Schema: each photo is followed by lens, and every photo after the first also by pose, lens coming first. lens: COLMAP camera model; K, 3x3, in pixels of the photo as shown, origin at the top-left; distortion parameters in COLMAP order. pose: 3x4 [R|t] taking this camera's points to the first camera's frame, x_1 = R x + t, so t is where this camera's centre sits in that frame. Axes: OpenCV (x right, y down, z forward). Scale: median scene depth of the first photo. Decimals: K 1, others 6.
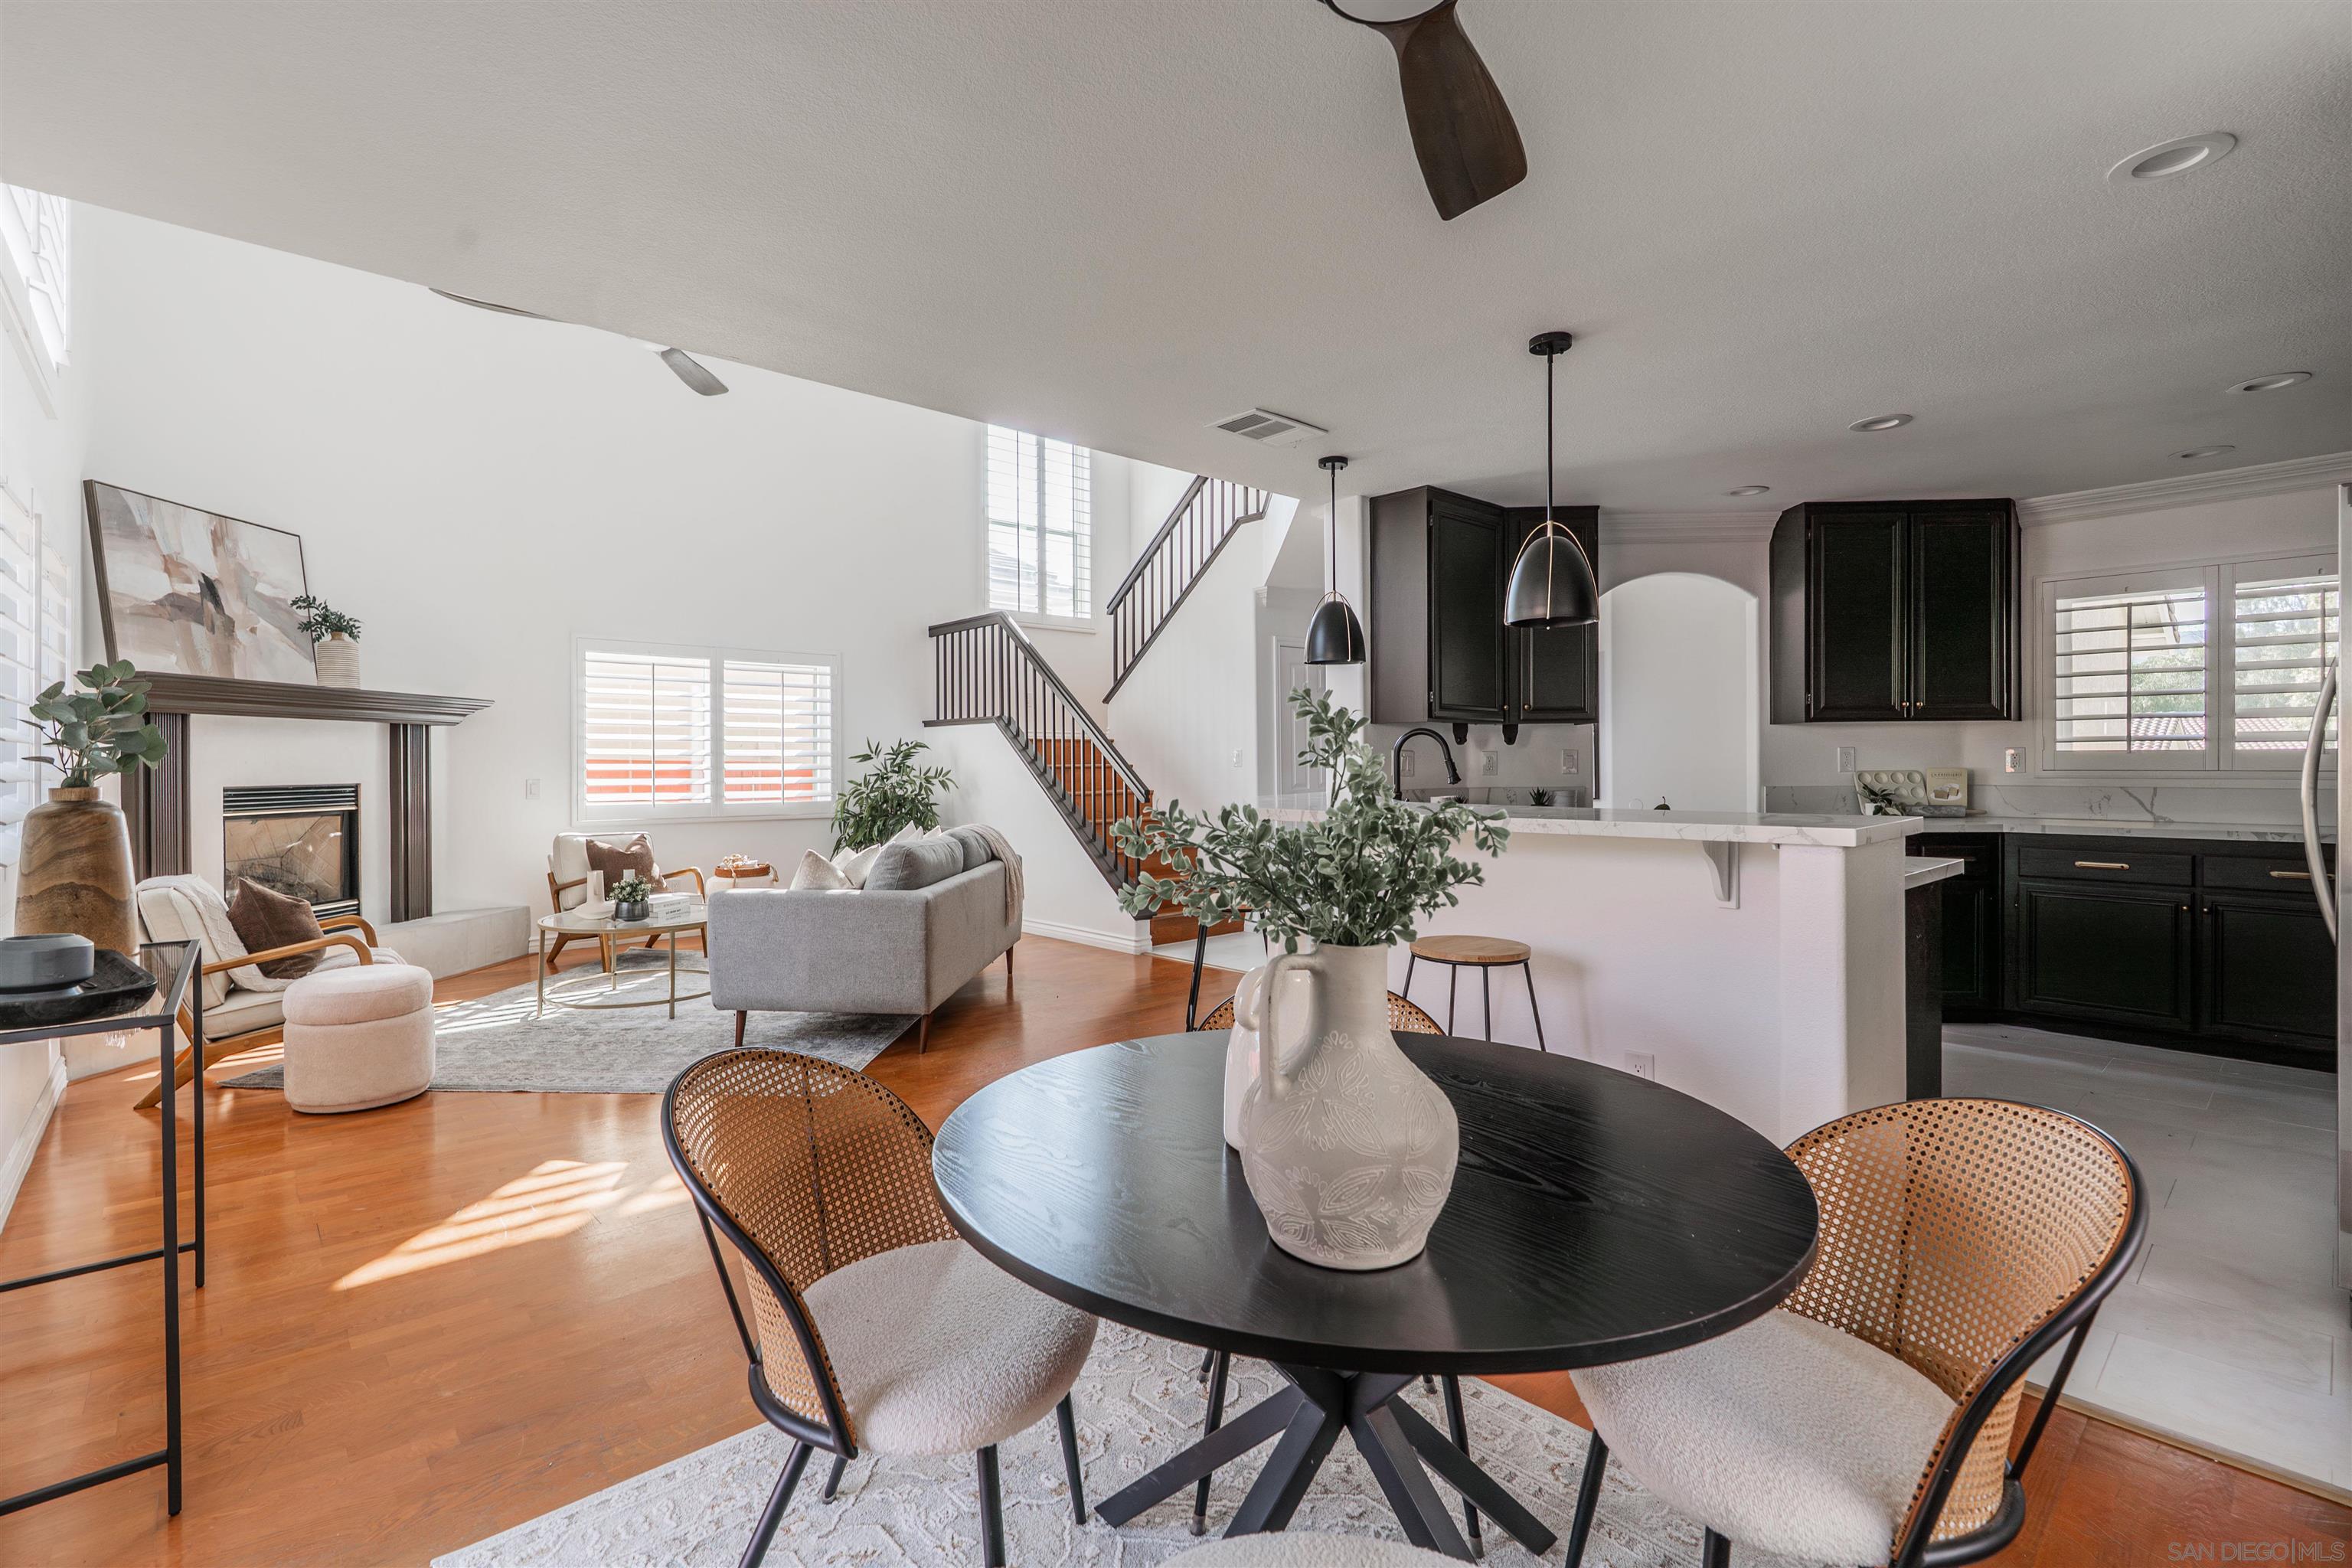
lens RADIAL K [[1063.7, 0, 1160.5], [0, 1063.7, 762.7], [0, 0, 1]] dist [0.000440, 0.000436]
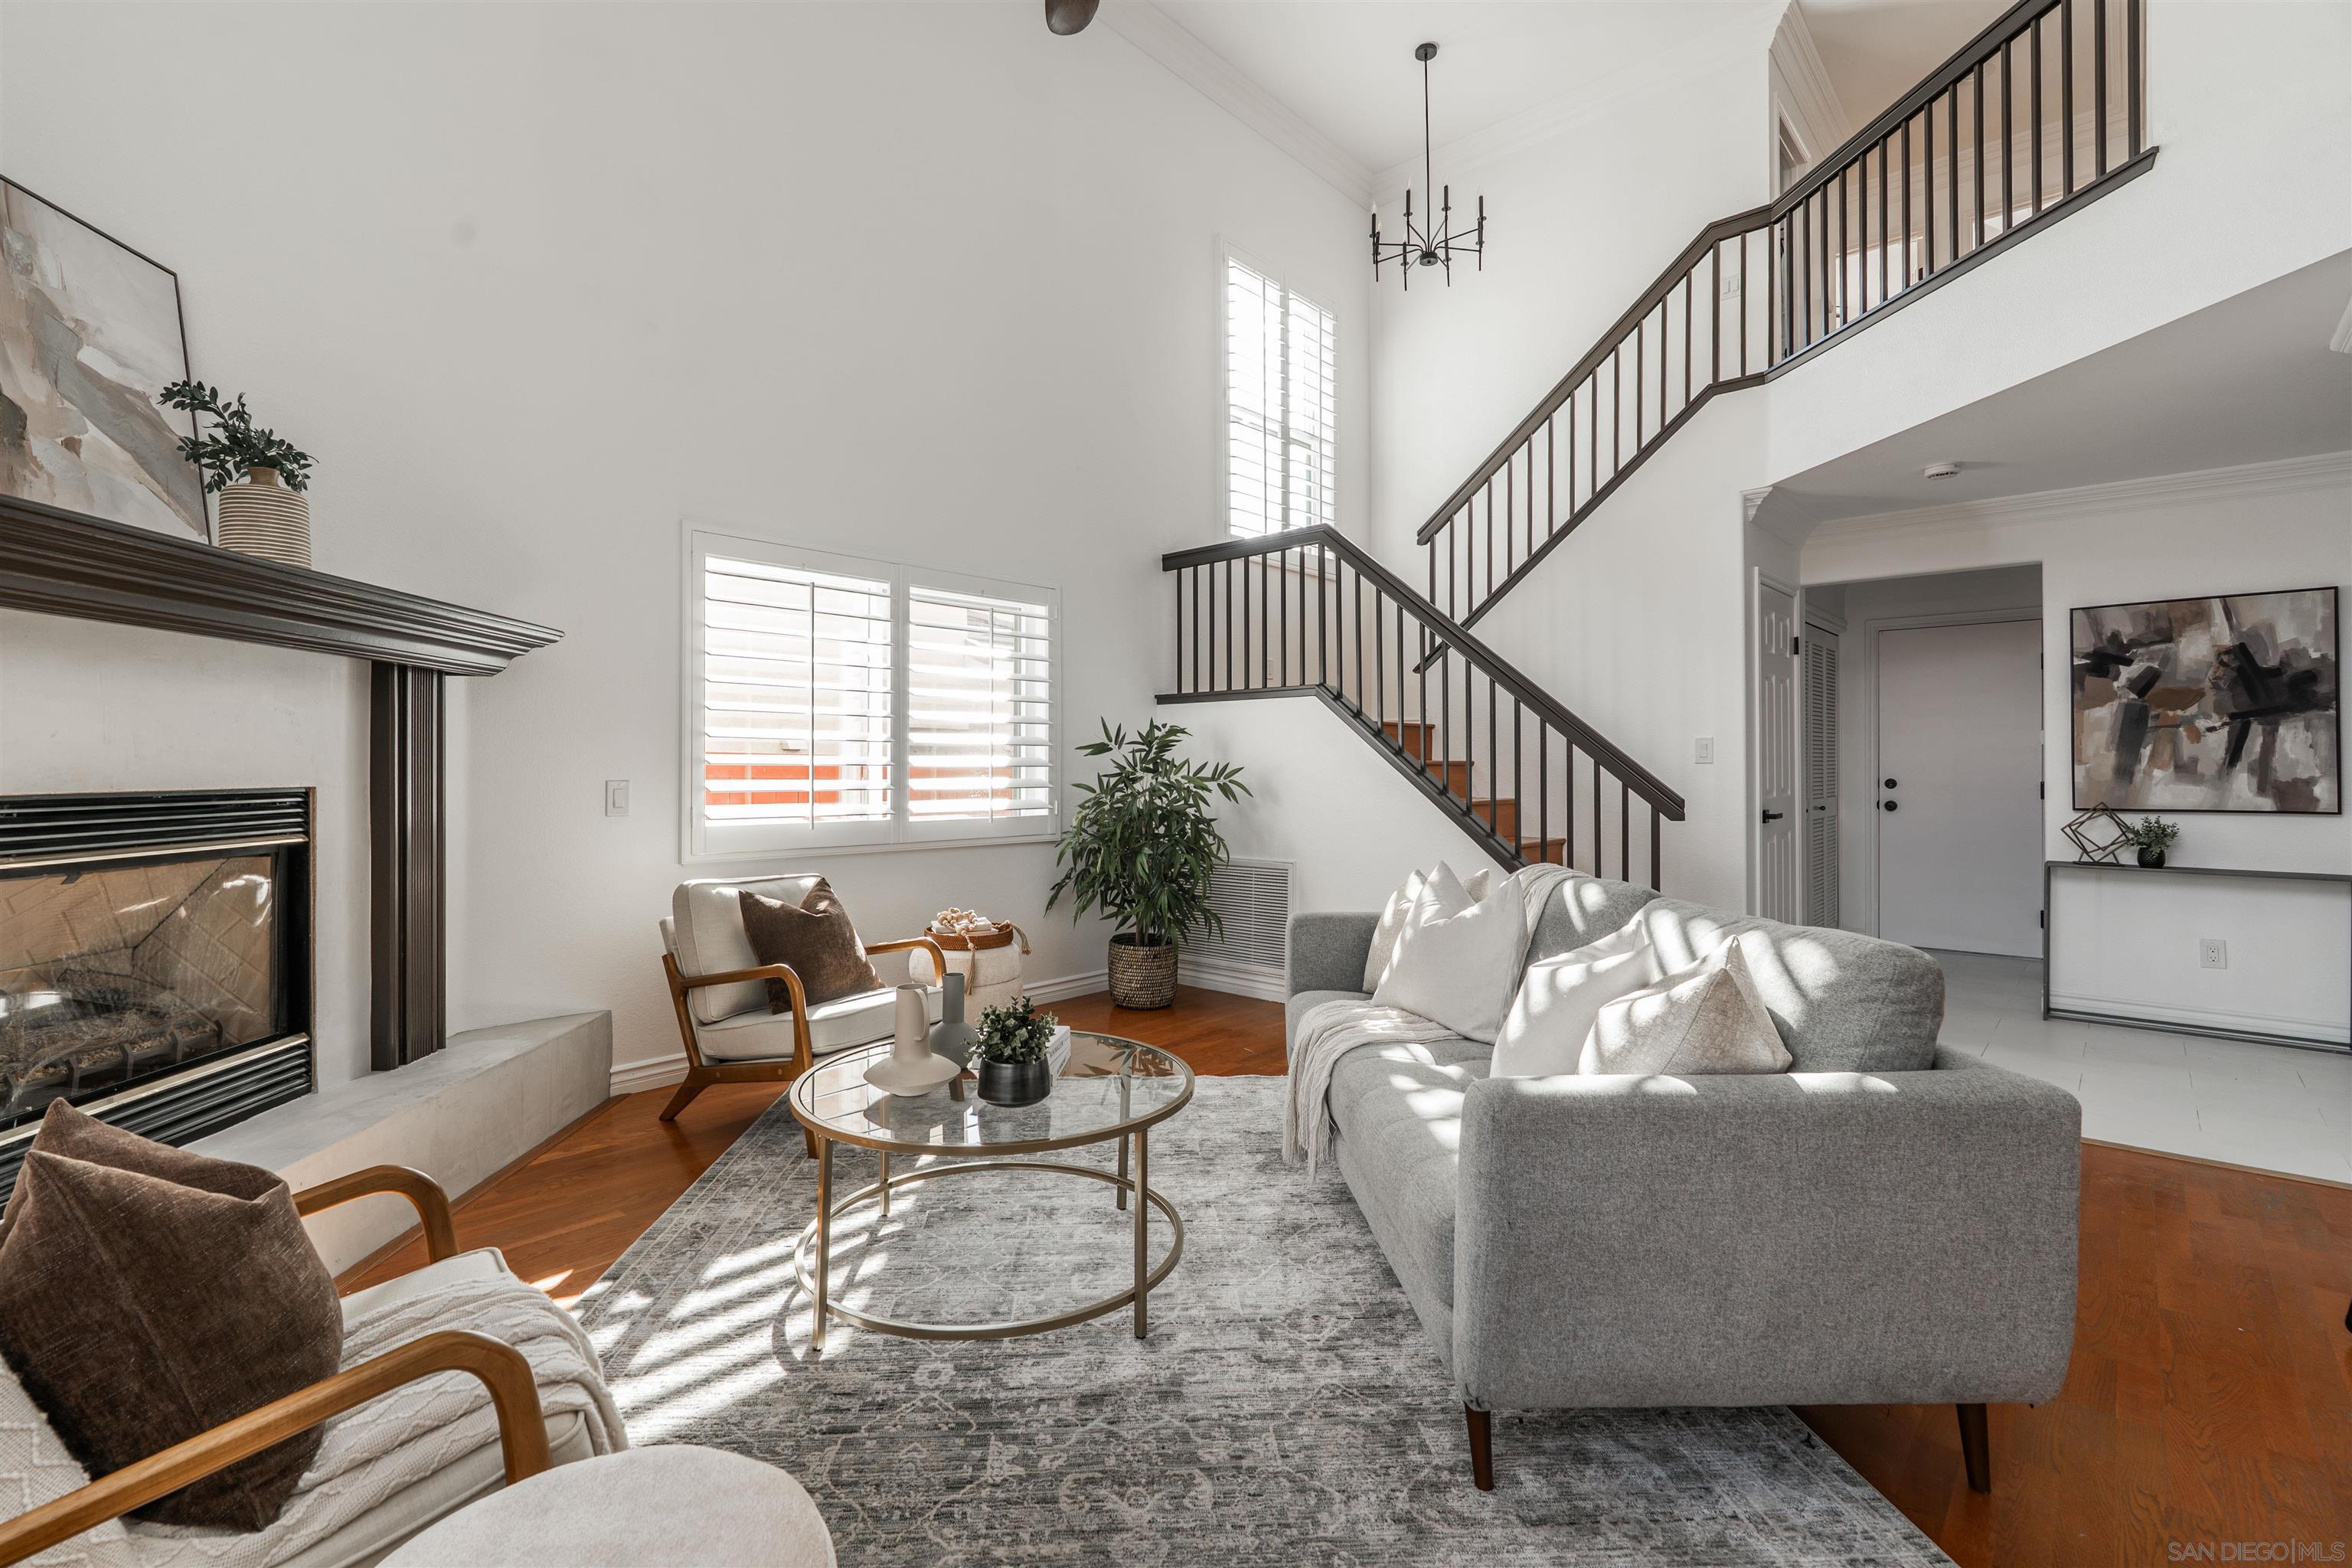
lens RADIAL K [[1072.5, 0, 1164.7], [0, 1072.5, 757.0], [0, 0, 1]] dist [-0.000248, 0.000183]
pose [[0.994867, 0.003829, 0.101116, -0.459526], [-0.002881, 0.999951, -0.009520, 0.010113], [-0.101147, 0.009180, 0.994829, 0.528303]]
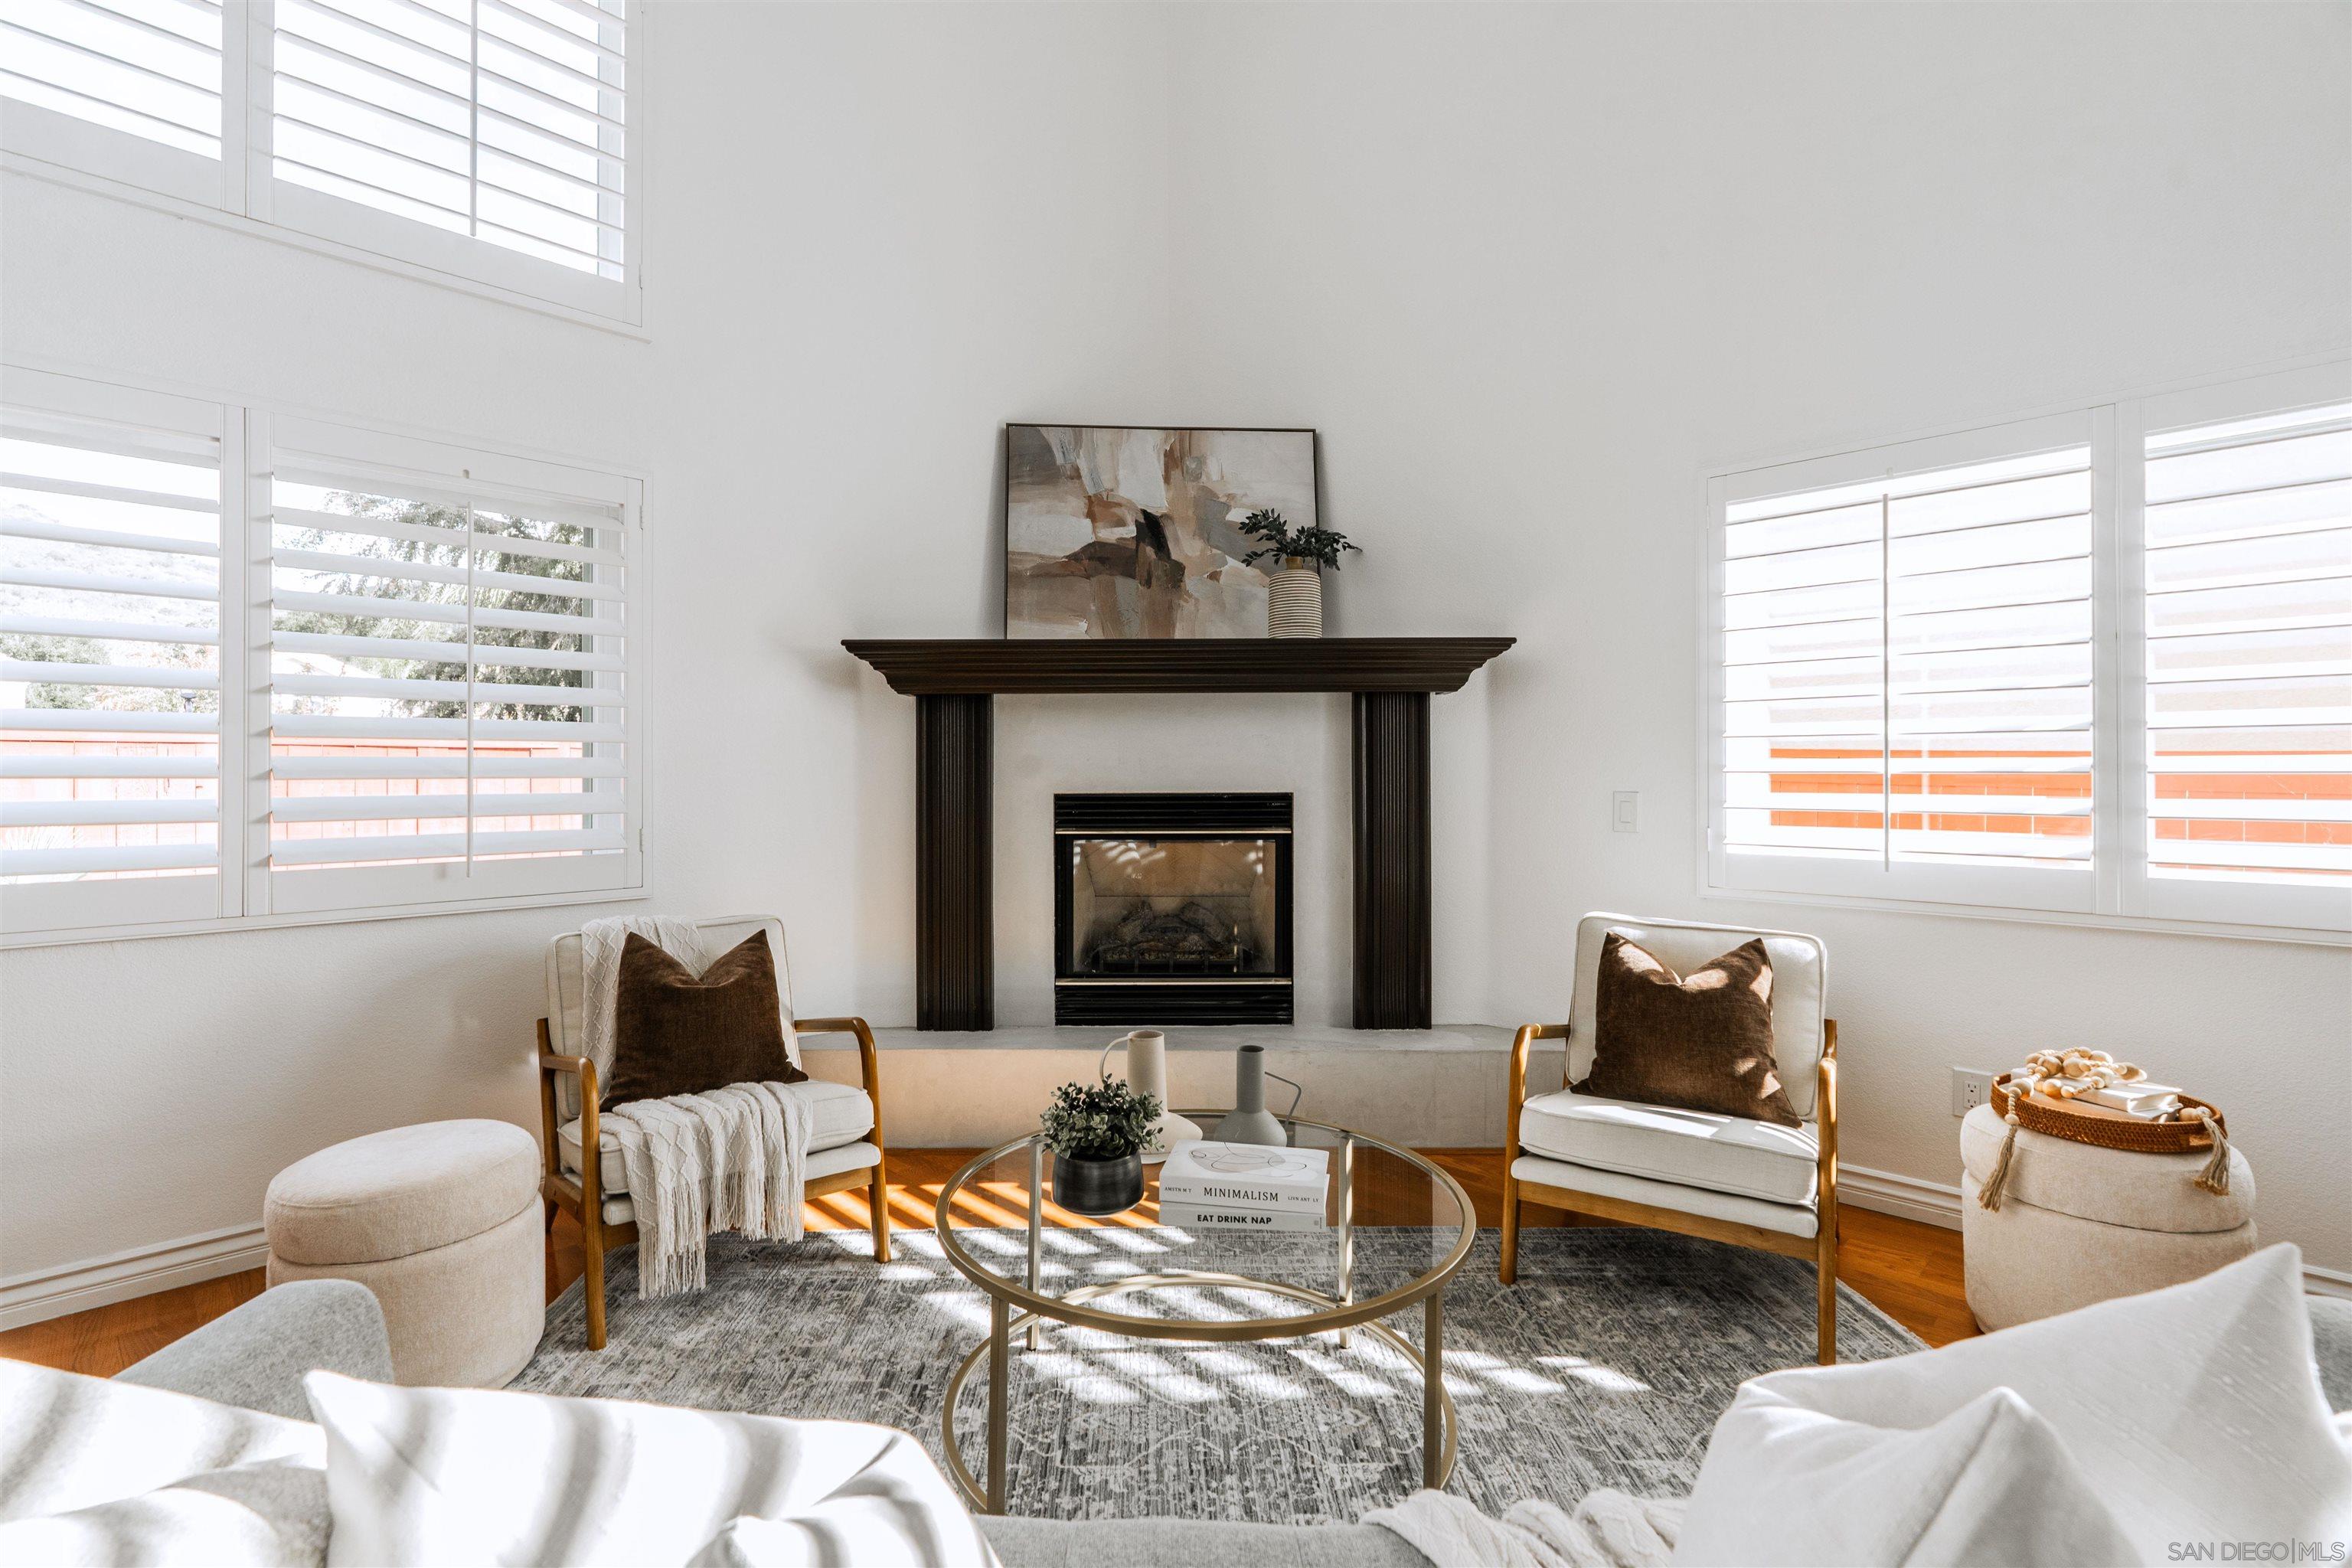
lens RADIAL K [[1067.0, 0, 1154.5], [0, 1067.0, 758.4], [0, 0, 1]] dist [-0.004350, 0.000021]
pose [[0.056118, -0.012562, -0.998345, -0.146502], [0.003844, 0.999916, -0.012366, 0.007359], [0.998417, -0.003144, 0.056162, 0.957382]]
